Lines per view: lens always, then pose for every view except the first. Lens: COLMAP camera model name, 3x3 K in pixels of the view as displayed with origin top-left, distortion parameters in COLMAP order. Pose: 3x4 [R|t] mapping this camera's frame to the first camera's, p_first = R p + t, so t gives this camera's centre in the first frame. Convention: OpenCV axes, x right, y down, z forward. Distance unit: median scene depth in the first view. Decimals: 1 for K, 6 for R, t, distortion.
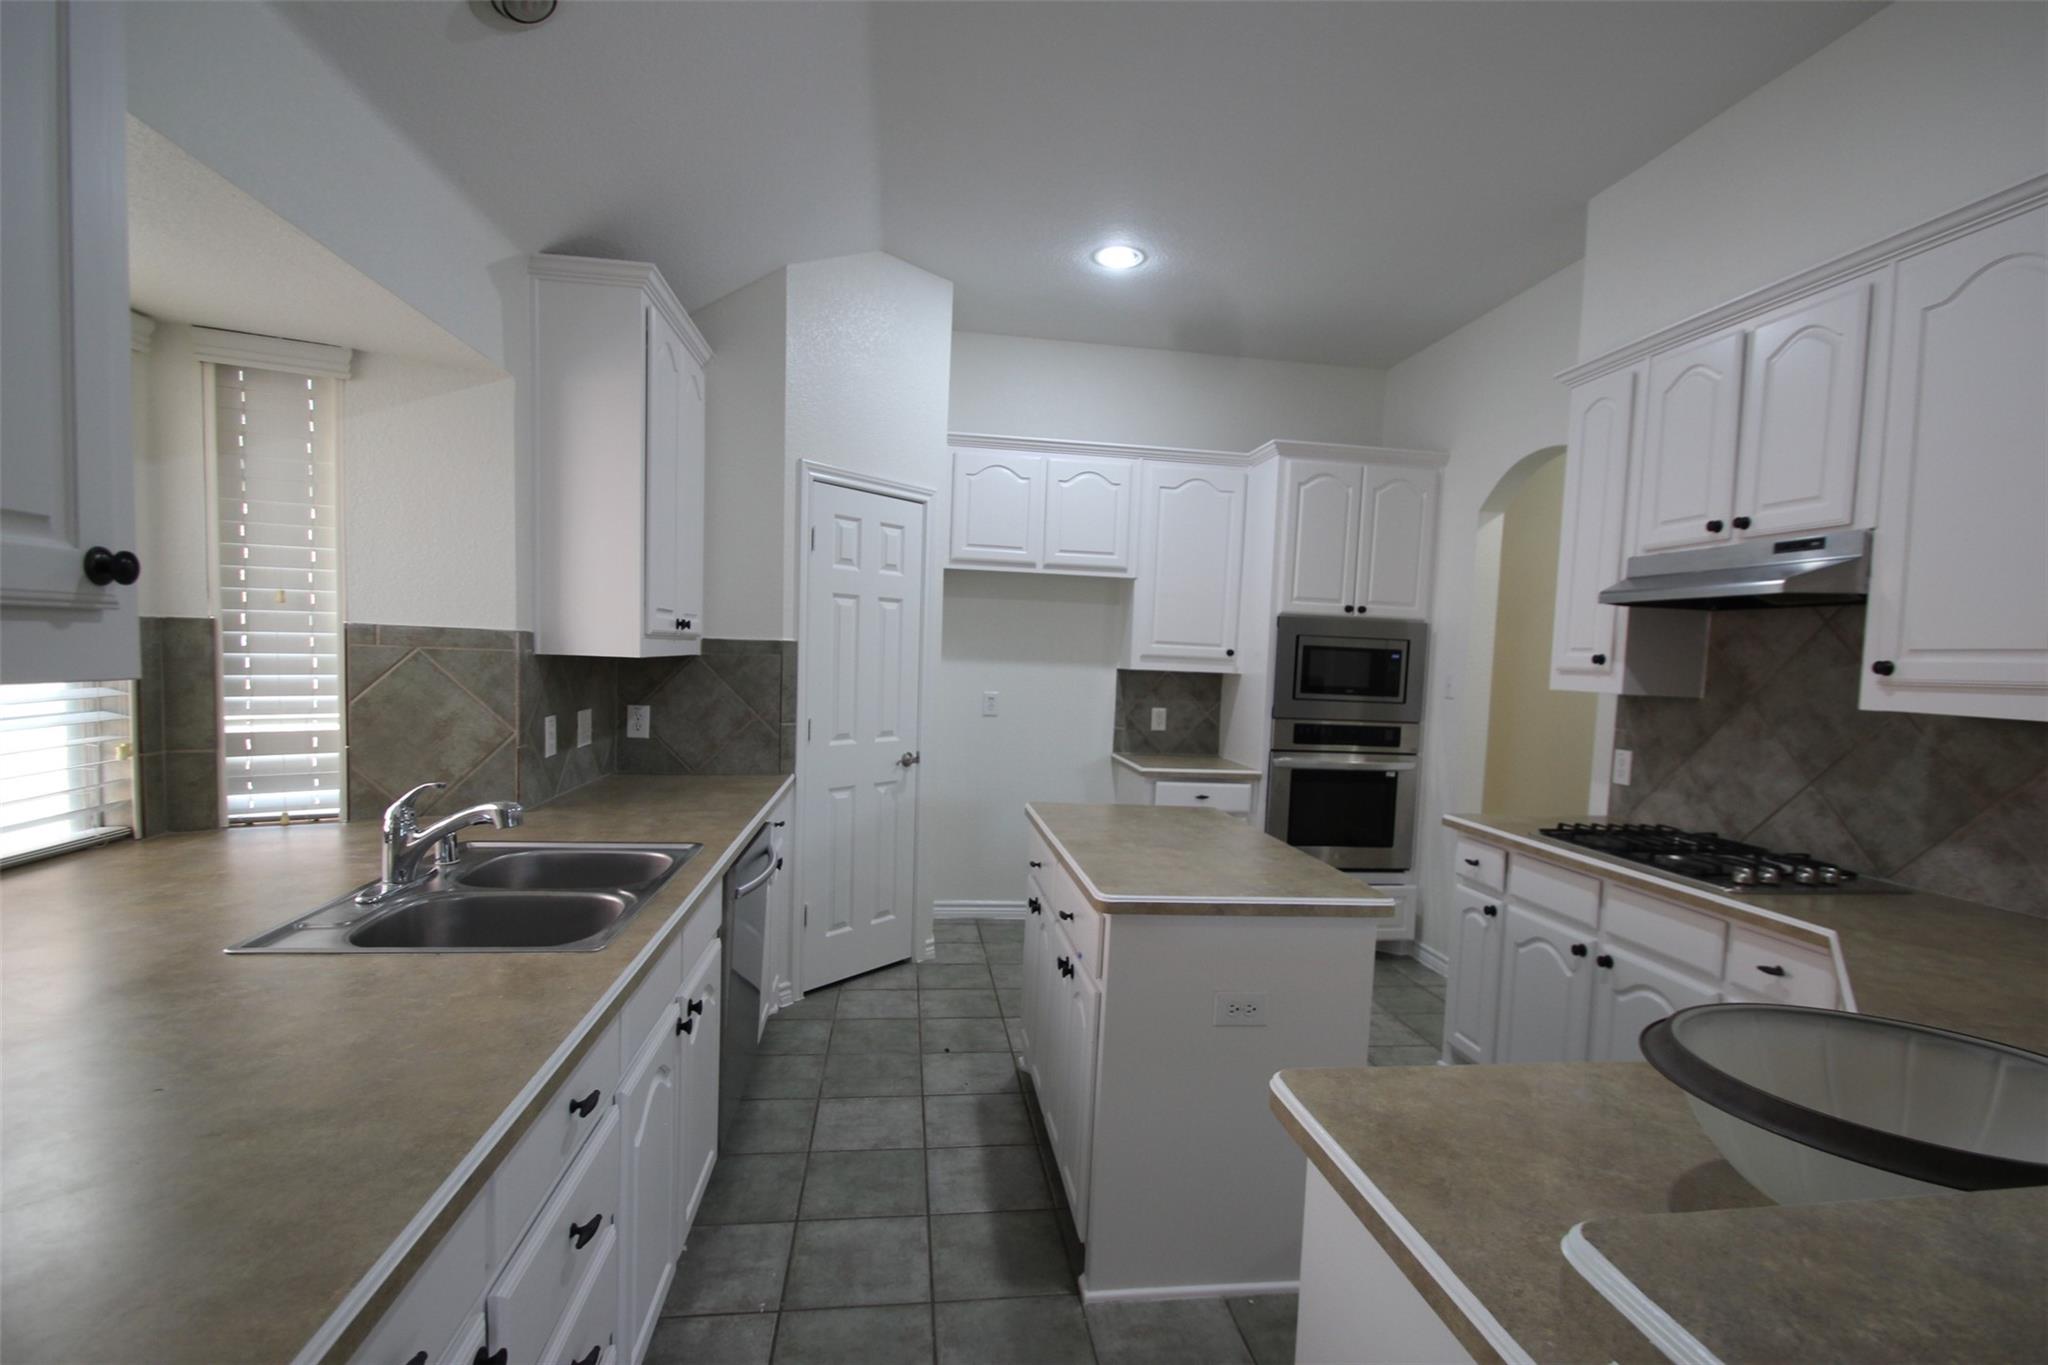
lens RADIAL K [[951.5, 0, 1022.9], [0, 951.5, 719.4], [0, 0, 1]] dist [0.002423, -0.006908]
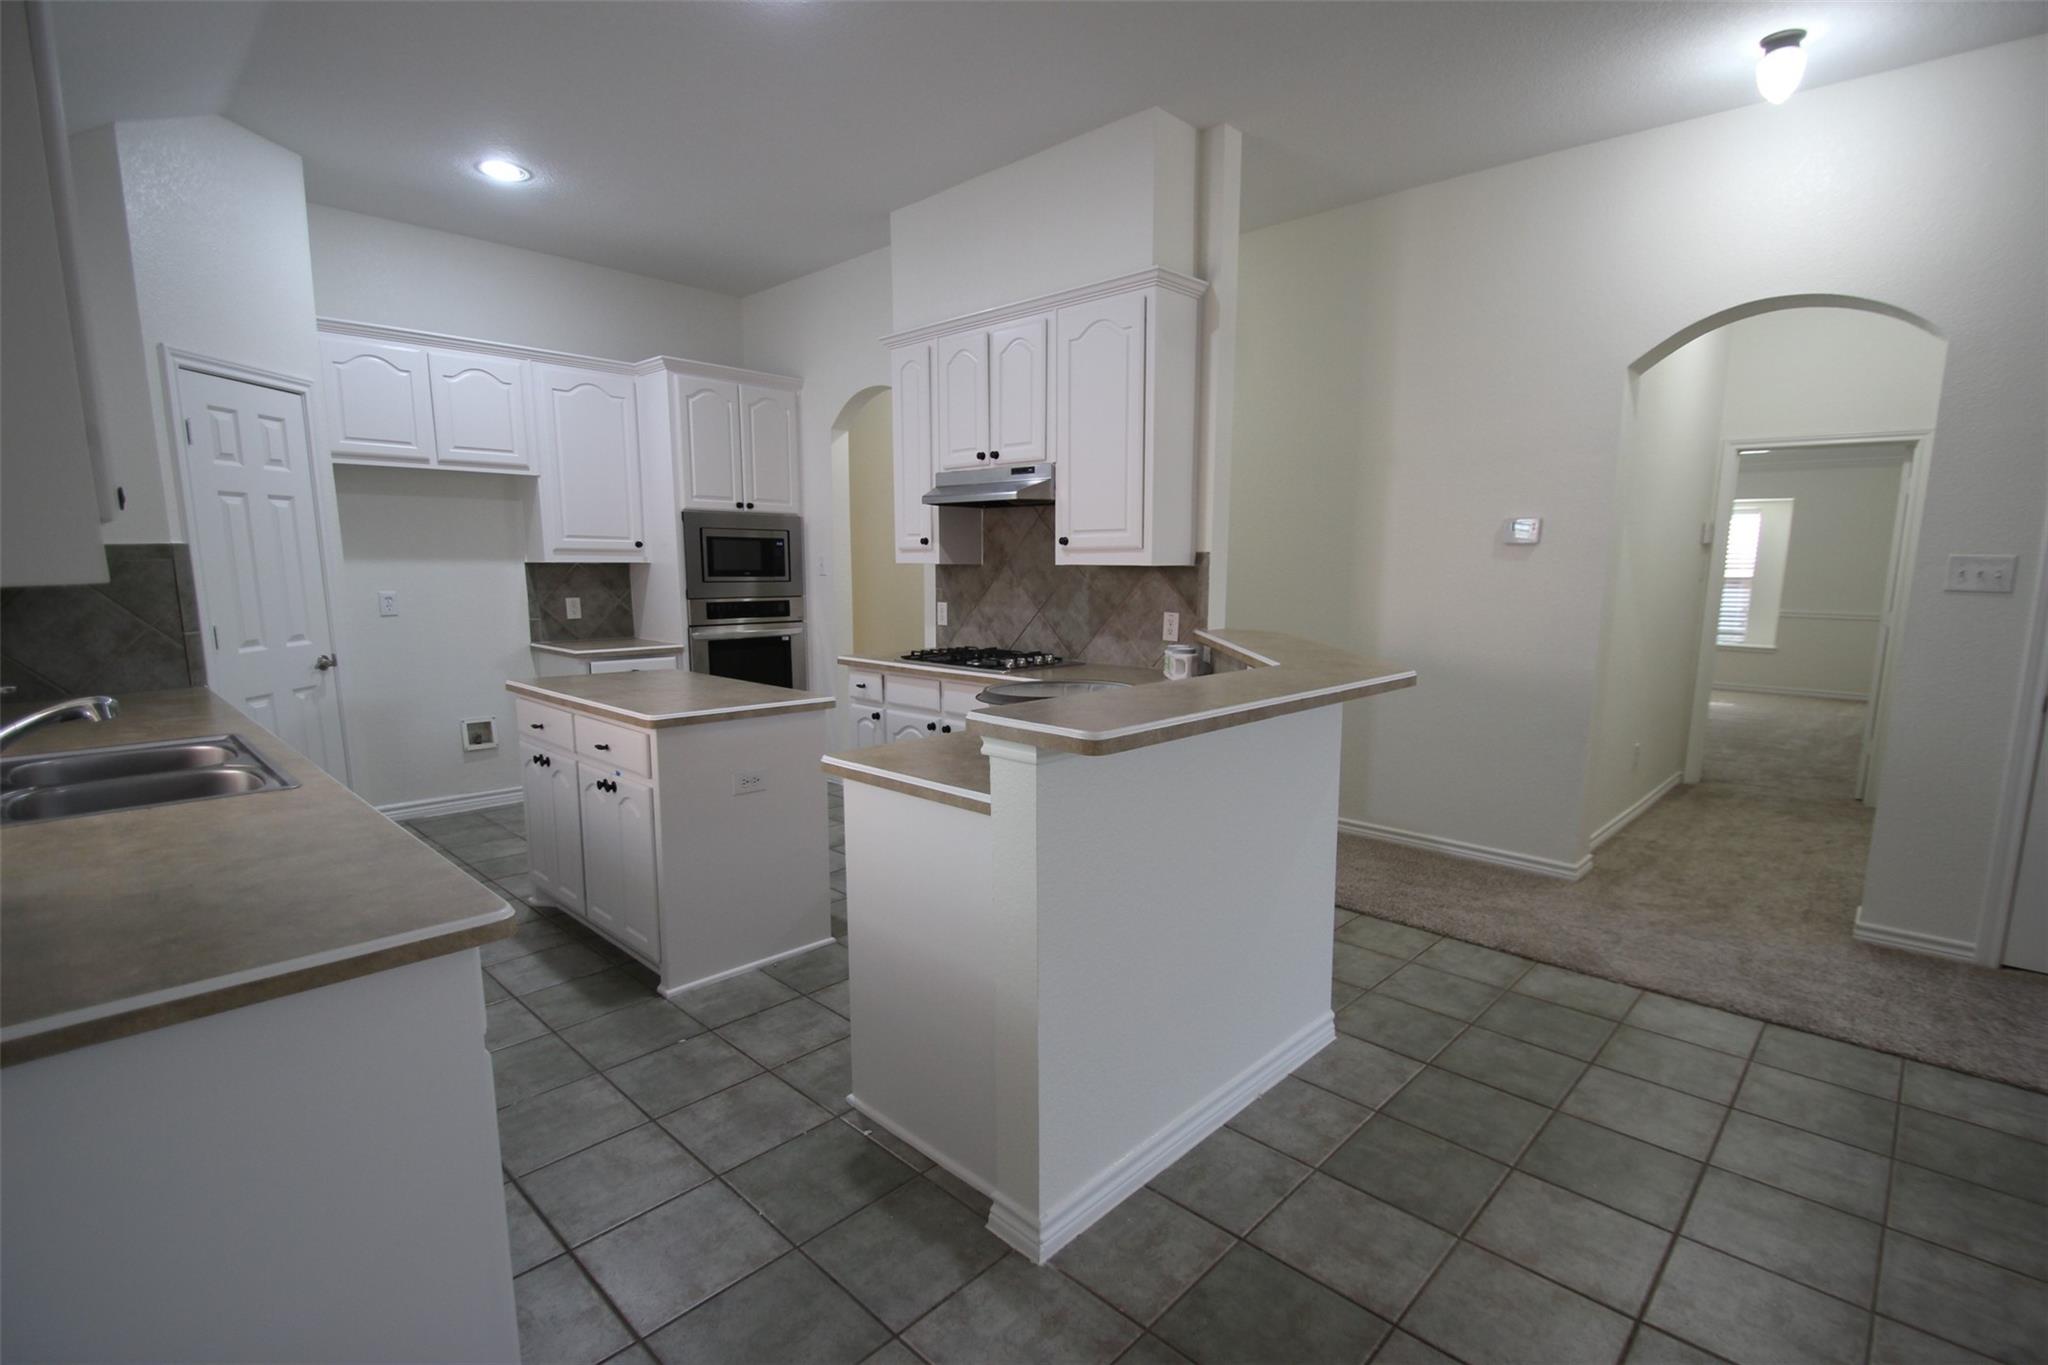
lens RADIAL K [[951.5, 0, 1033.6], [0, 951.5, 682.2], [0, 0, 1]] dist [0.002423, -0.006908]
pose [[0.779054, -0.116076, 0.616118, -0.180973], [0.069631, 0.992651, 0.098969, 0.018155], [-0.623079, -0.034202, 0.781411, -0.245790]]
